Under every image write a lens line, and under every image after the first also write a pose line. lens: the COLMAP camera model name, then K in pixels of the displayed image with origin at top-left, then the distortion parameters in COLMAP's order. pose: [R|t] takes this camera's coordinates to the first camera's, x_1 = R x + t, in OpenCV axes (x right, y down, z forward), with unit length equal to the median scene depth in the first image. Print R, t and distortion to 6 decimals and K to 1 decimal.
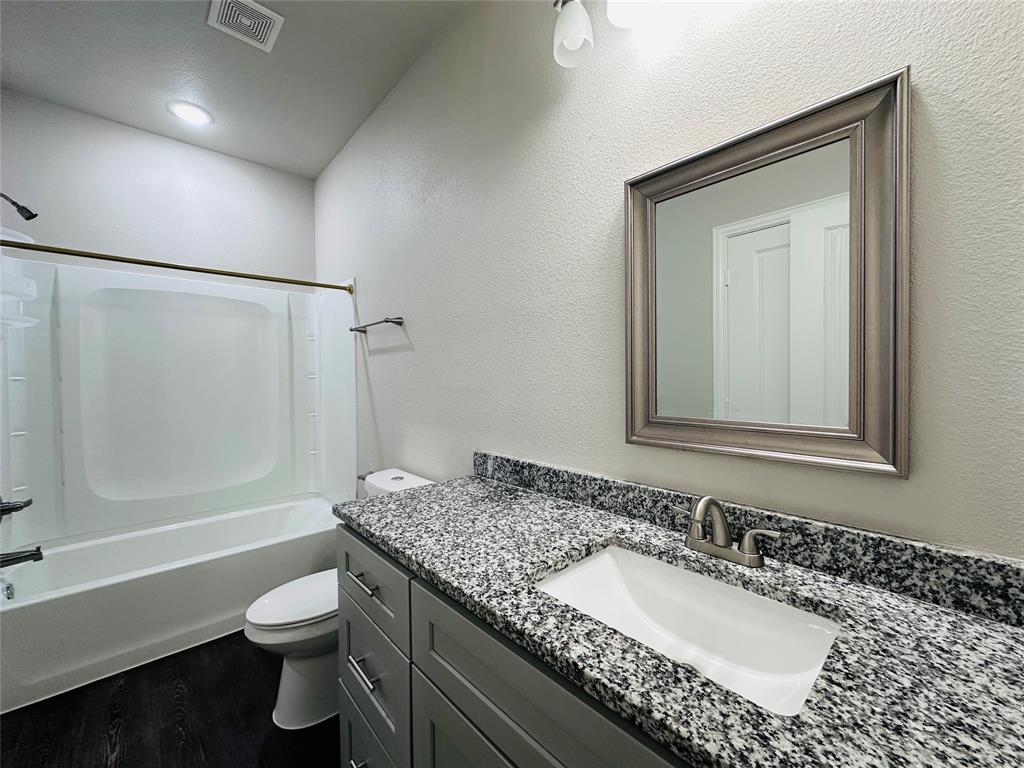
lens RADIAL K [[406.8, 0, 512.0], [0, 406.8, 384.0], [0, 0, 1]] dist [-0.002669, -0.000394]
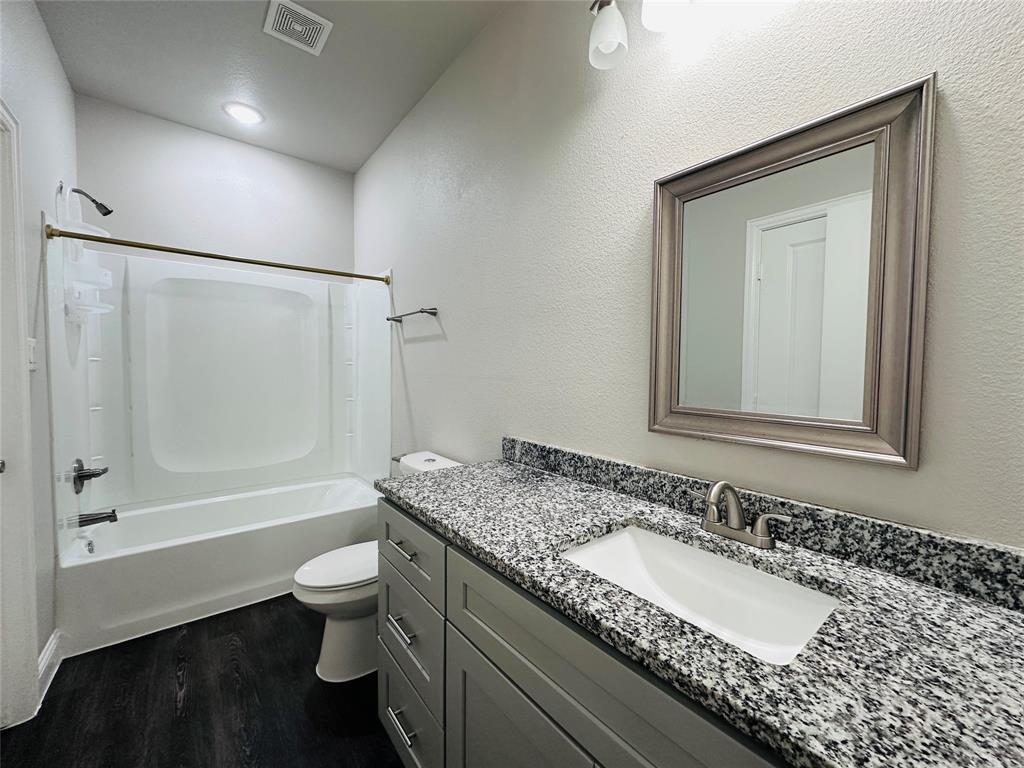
lens RADIAL K [[406.8, 0, 512.0], [0, 406.8, 384.0], [0, 0, 1]] dist [-0.002669, -0.000394]
pose [[0.997662, 0.023641, -0.064129, -0.011082], [-0.022179, 0.999480, 0.023413, 0.007880], [0.064650, -0.021936, 0.997667, -0.104613]]
